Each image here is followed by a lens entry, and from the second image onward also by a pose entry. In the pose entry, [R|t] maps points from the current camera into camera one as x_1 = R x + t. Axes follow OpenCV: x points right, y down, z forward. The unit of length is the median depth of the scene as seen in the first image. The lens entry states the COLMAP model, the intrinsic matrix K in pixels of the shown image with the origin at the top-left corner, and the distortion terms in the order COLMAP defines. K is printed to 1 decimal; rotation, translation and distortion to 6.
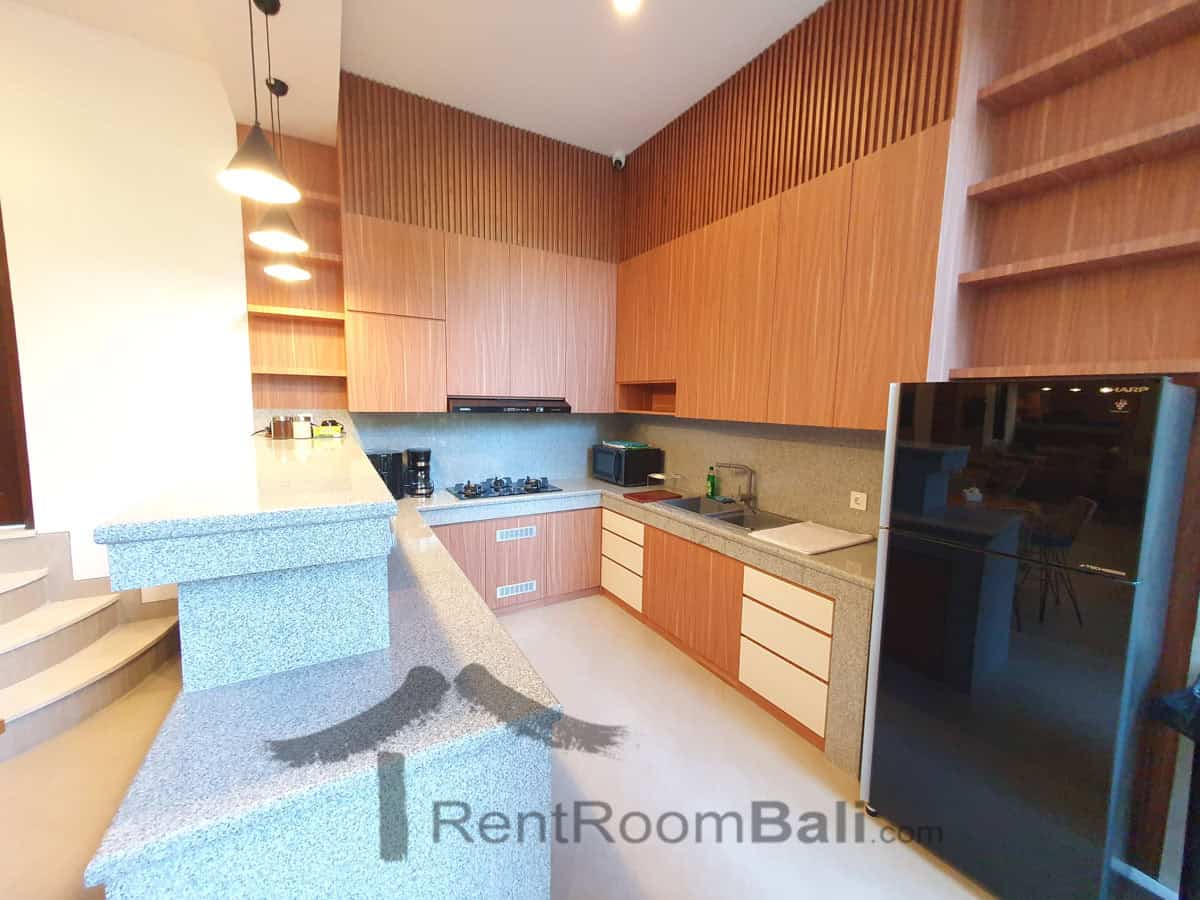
lens RADIAL K [[472.0, 0, 600.0], [0, 472.0, 450.0], [0, 0, 1]] dist [0.000531, -0.000428]
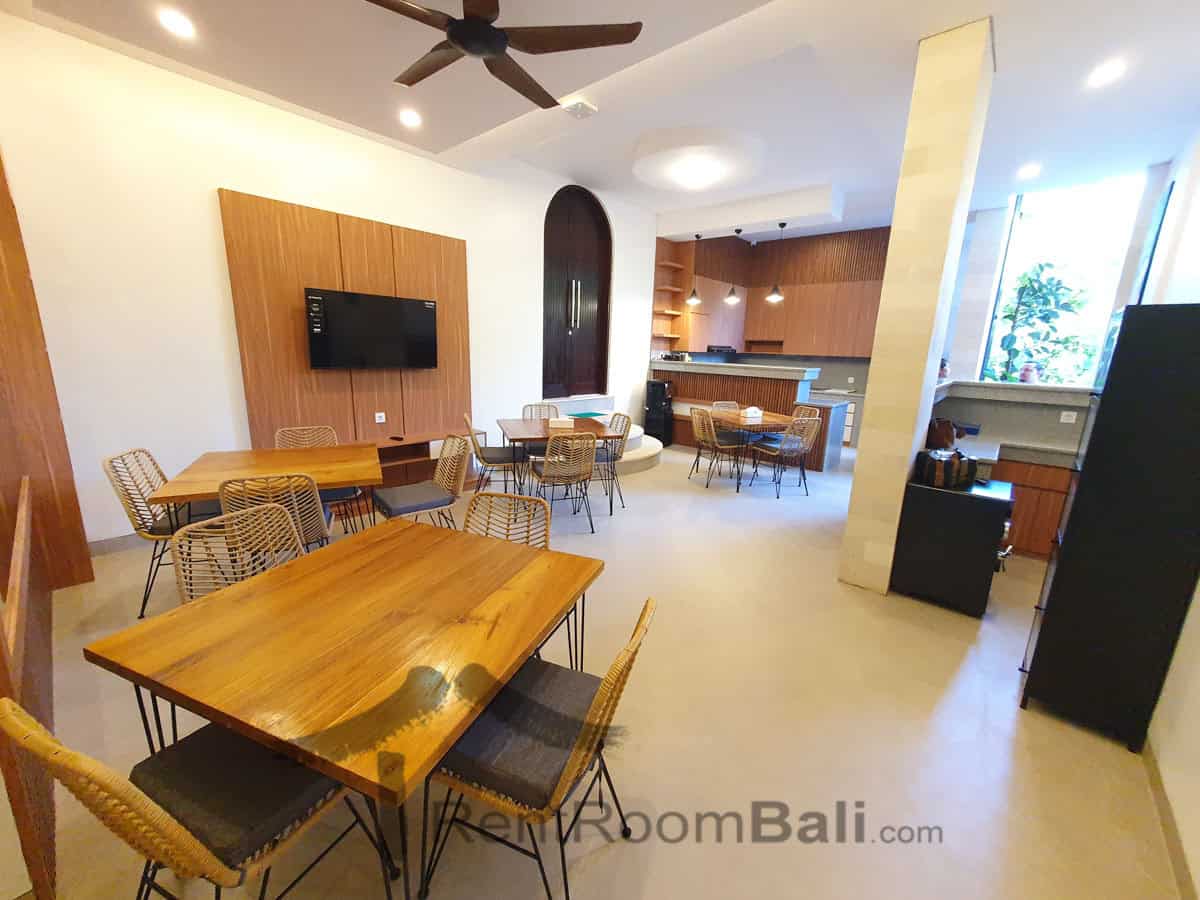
lens RADIAL K [[472.0, 0, 600.0], [0, 472.0, 450.0], [0, 0, 1]] dist [0.000531, -0.000428]
pose [[0.946091, -0.062582, 0.317797, -1.706889], [0.025519, 0.992509, 0.119480, 0.121501], [-0.322894, -0.104929, 0.940600, -1.231054]]
